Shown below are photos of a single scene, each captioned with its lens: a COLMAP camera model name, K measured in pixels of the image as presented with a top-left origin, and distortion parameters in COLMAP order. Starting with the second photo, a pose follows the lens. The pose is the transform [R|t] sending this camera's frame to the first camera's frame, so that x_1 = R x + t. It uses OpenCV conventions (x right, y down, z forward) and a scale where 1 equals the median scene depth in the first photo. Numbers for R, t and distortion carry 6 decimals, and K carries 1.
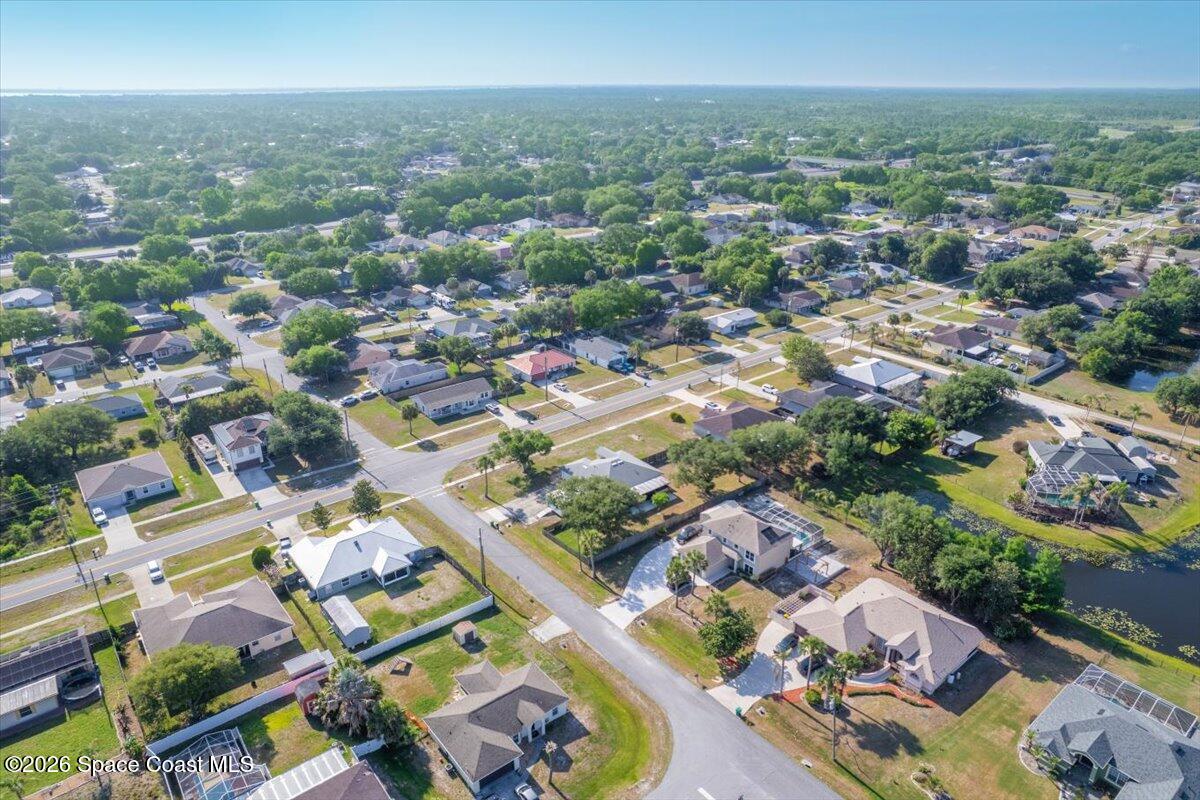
lens RADIAL K [[768.8, 0, 600.0], [0, 768.8, 400.0], [0, 0, 1]] dist [-0.071995, 0.056411]
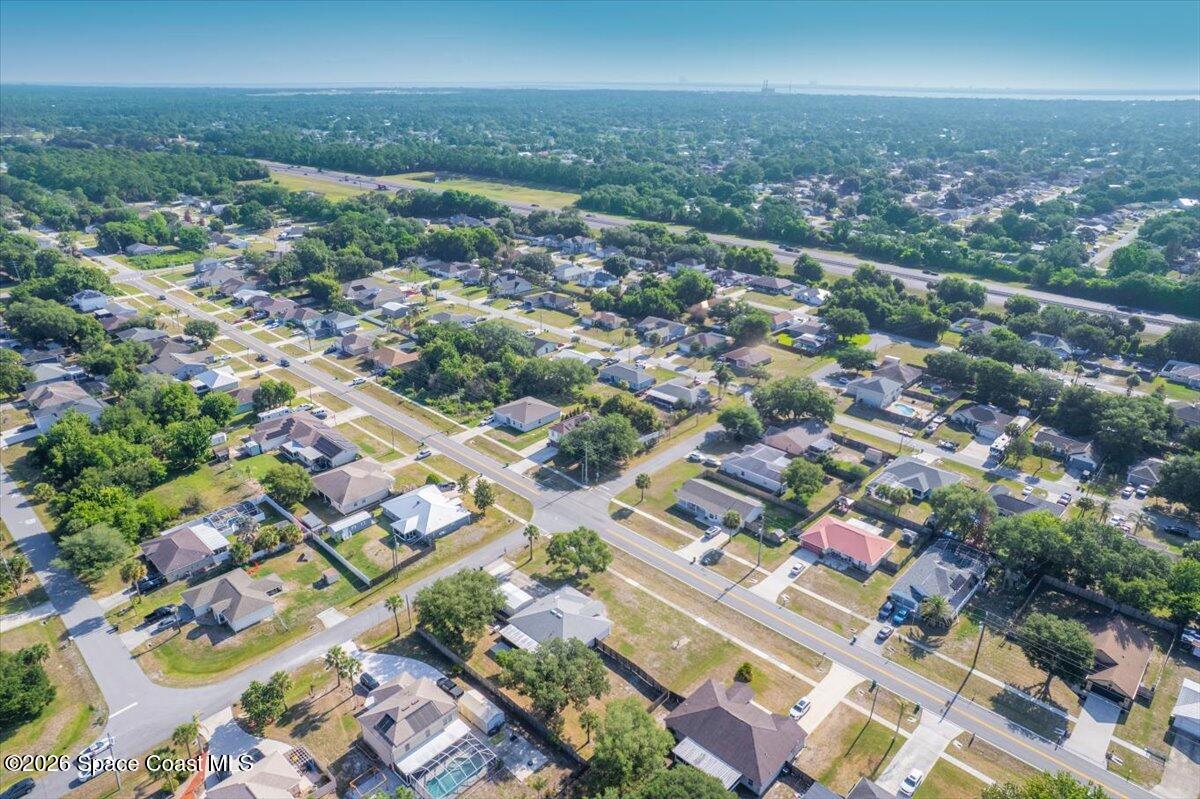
lens RADIAL K [[768.8, 0, 600.0], [0, 768.8, 399.5], [0, 0, 1]] dist [-0.071995, 0.056411]
pose [[0.134999, 0.388163, -0.911650, 0.579828], [-0.388588, 0.867105, 0.311654, -0.338235], [0.911468, 0.312183, 0.267894, 0.538076]]
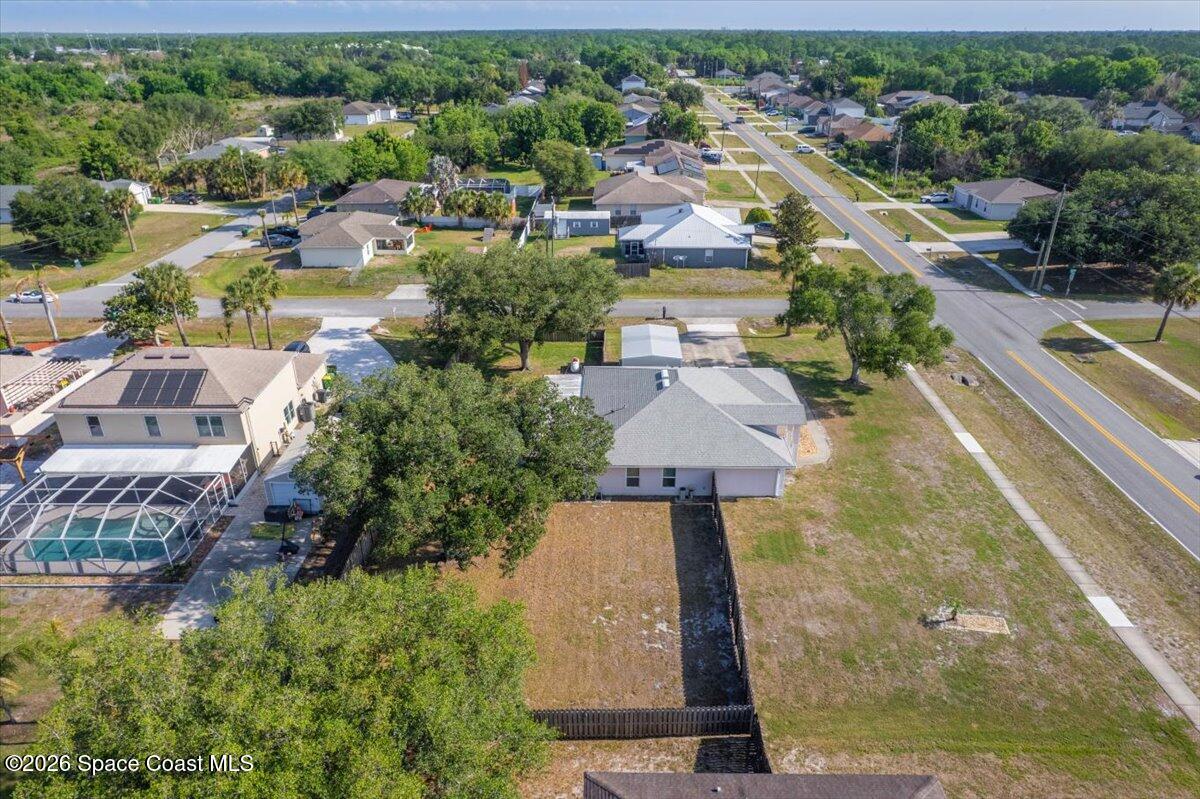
lens RADIAL K [[768.8, 0, 600.0], [0, 768.8, 399.5], [0, 0, 1]] dist [-0.071995, 0.056411]
pose [[-0.642932, 0.337919, -0.687349, 0.210079], [-0.292766, 0.720842, 0.628232, -0.088321], [0.707762, 0.605143, -0.364521, 0.833048]]
